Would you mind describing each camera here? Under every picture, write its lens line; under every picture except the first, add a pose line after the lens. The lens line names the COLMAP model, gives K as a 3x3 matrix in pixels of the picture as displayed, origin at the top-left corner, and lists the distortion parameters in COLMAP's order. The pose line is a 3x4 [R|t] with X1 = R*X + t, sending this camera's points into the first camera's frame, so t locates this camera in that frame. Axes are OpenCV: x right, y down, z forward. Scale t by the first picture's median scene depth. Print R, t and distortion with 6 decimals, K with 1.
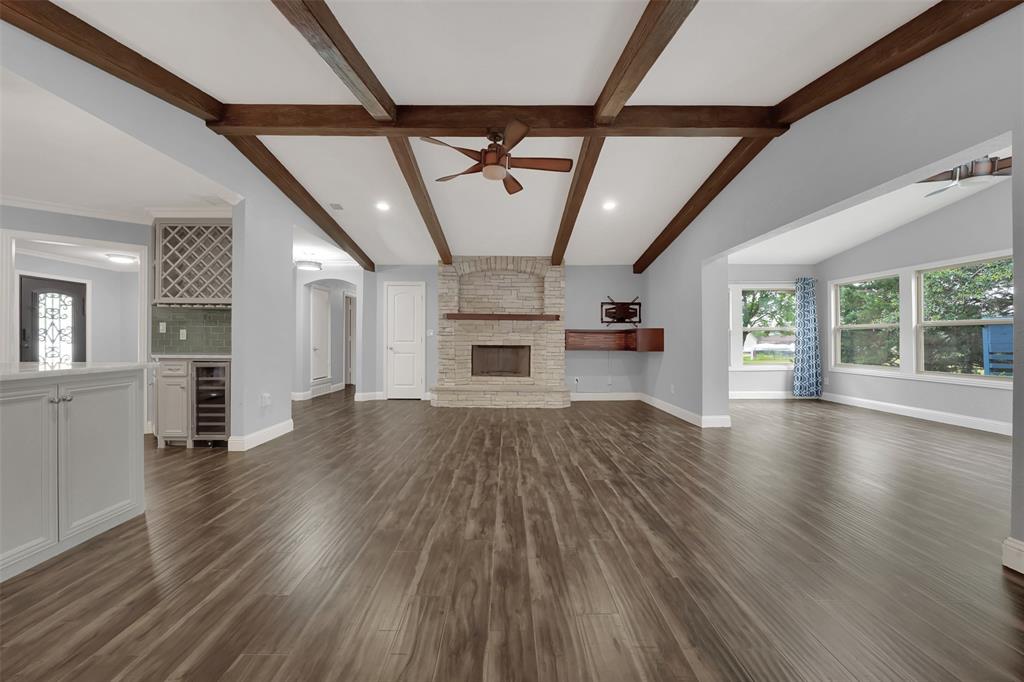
lens RADIAL K [[397.8, 0, 506.7], [0, 397.8, 339.7], [0, 0, 1]] dist [-0.000794, 0.000055]
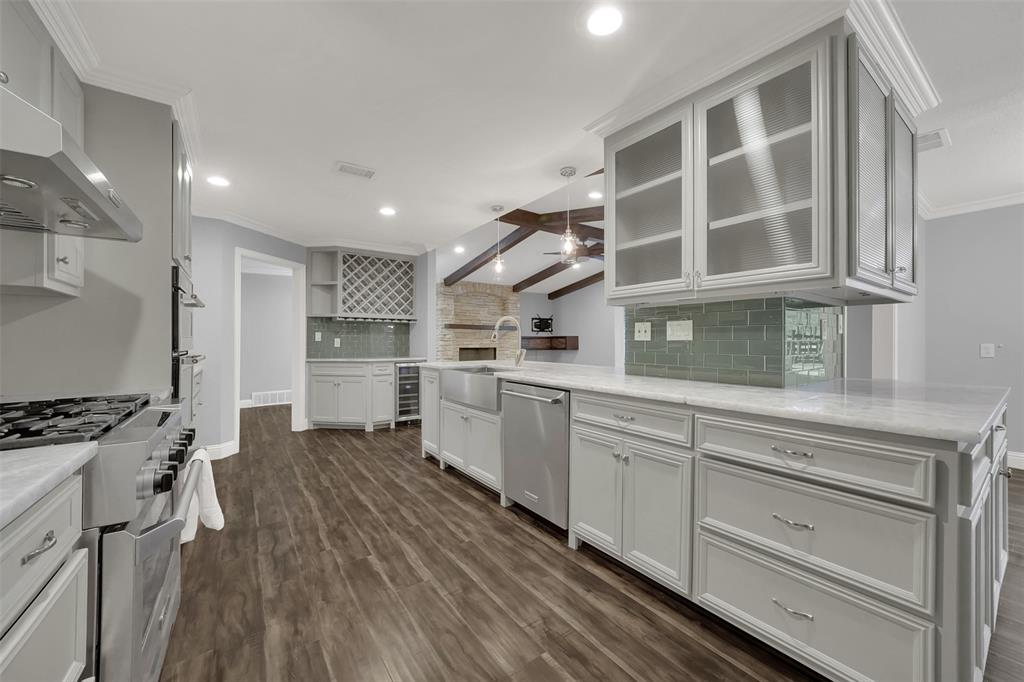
lens RADIAL K [[397.8, 0, 506.7], [0, 397.8, 339.7], [0, 0, 1]] dist [-0.000794, 0.000055]
pose [[0.822395, -0.002806, 0.568909, -0.845159], [0.003237, 0.999995, 0.000254, -0.015630], [-0.568907, 0.001633, 0.822400, -0.212294]]
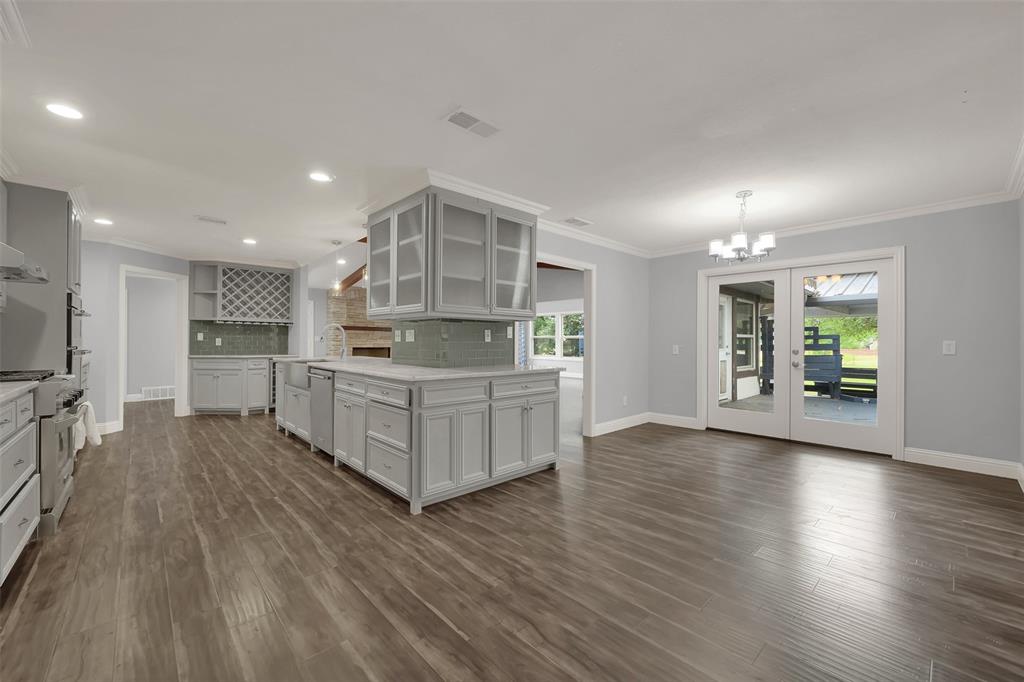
lens RADIAL K [[414.4, 0, 506.8], [0, 414.4, 344.6], [0, 0, 1]] dist [-0.008485, 0.000228]
pose [[0.740598, -0.004092, 0.671936, -0.818119], [-0.003983, 0.999937, 0.010480, -0.017711], [-0.671937, -0.010438, 0.740535, -0.603715]]
